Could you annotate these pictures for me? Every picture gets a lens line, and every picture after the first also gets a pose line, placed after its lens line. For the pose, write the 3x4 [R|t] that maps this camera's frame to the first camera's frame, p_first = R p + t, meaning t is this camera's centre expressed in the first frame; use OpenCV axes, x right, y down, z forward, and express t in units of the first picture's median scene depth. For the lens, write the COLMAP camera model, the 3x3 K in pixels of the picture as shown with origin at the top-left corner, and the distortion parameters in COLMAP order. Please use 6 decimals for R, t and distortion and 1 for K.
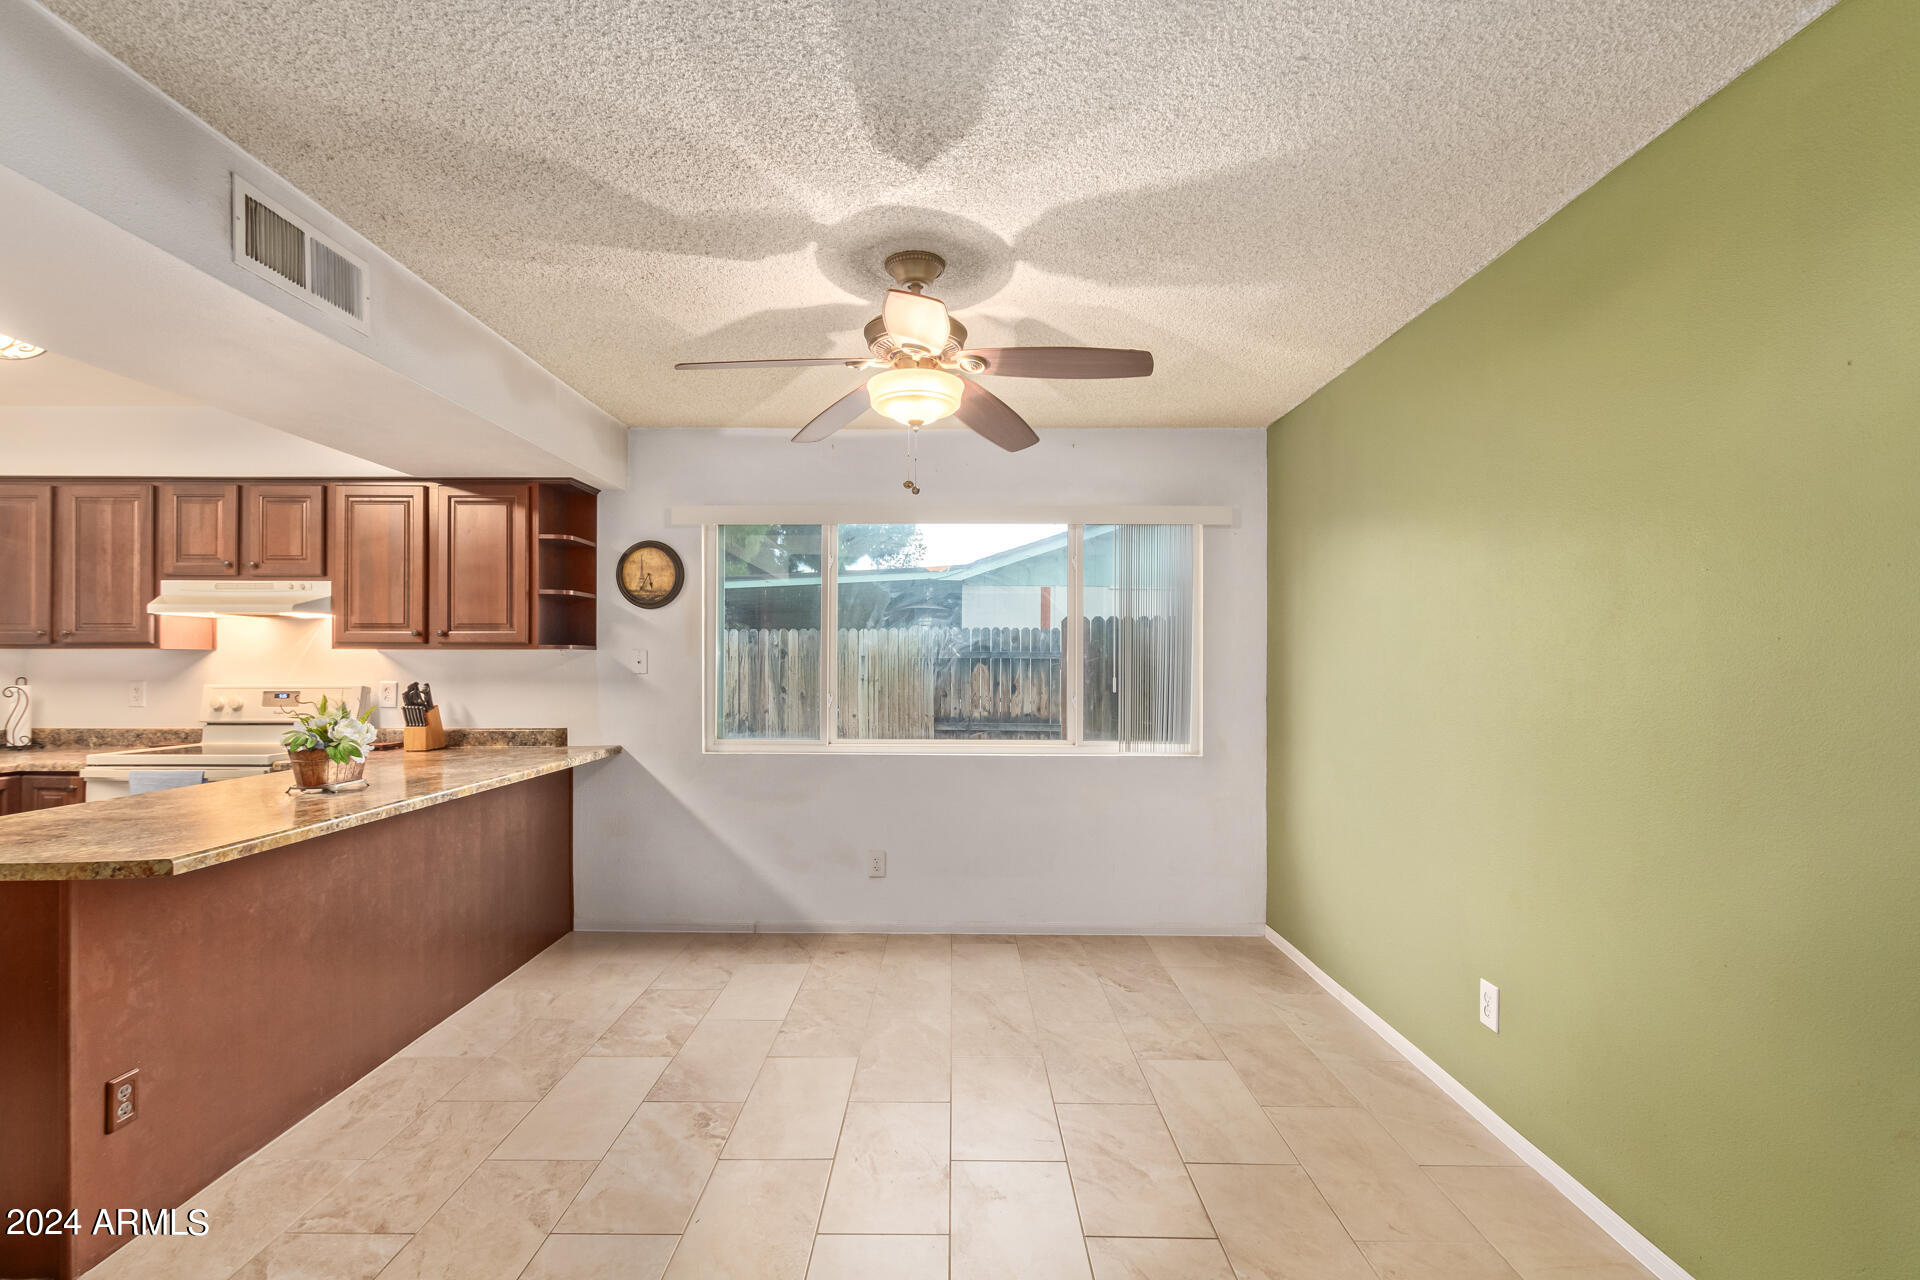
lens RADIAL K [[874.7, 0, 947.5], [0, 874.7, 659.3], [0, 0, 1]] dist [0.010868, -0.004879]
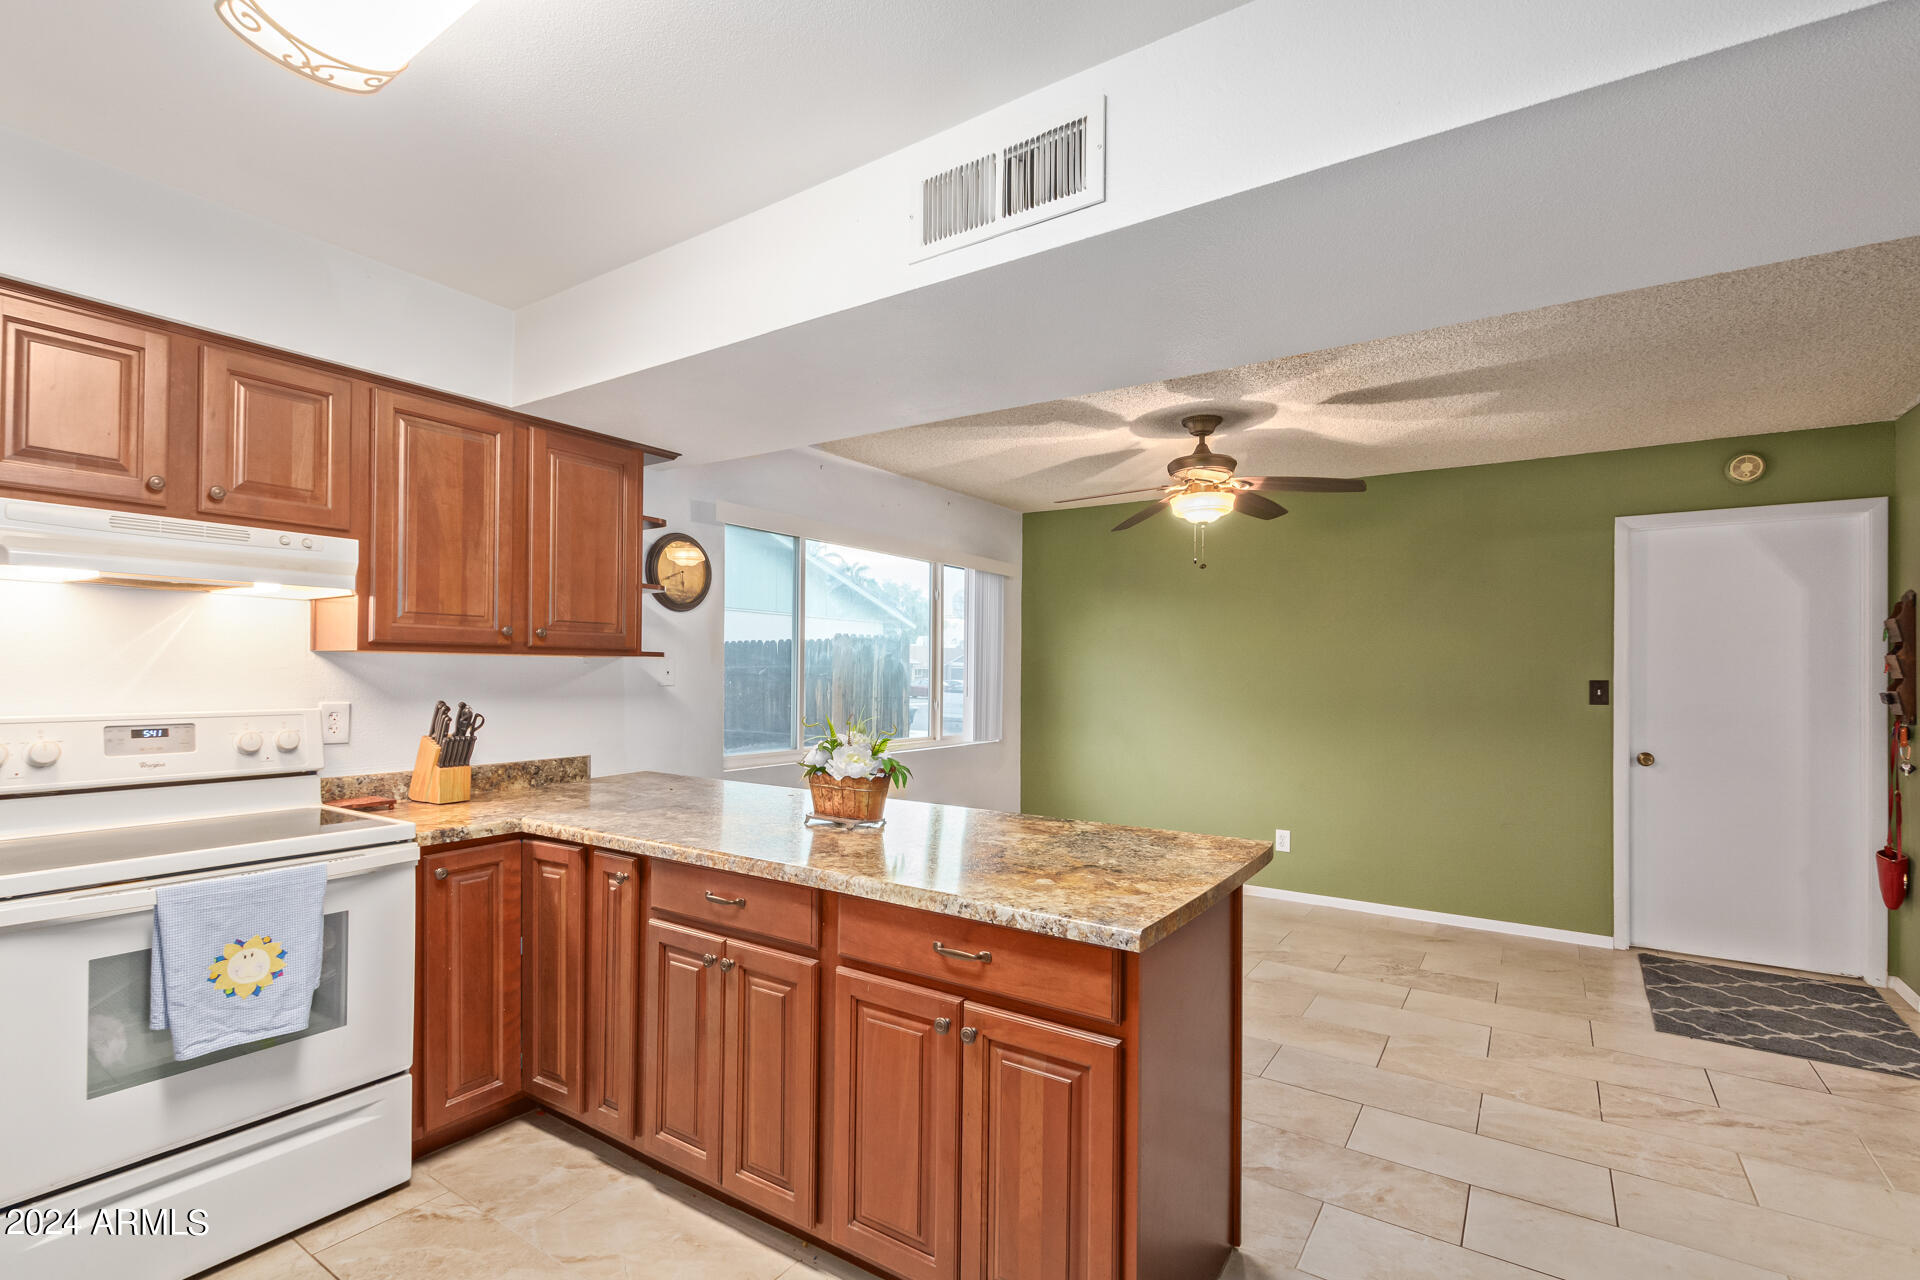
lens RADIAL K [[874.7, 0, 934.1], [0, 874.7, 669.0], [0, 0, 1]] dist [0.010868, -0.004879]
pose [[0.564739, 0.006511, 0.825244, -0.982955], [-0.011127, 0.999938, -0.000275, -0.002940], [-0.825195, -0.009027, 0.564777, 0.318540]]
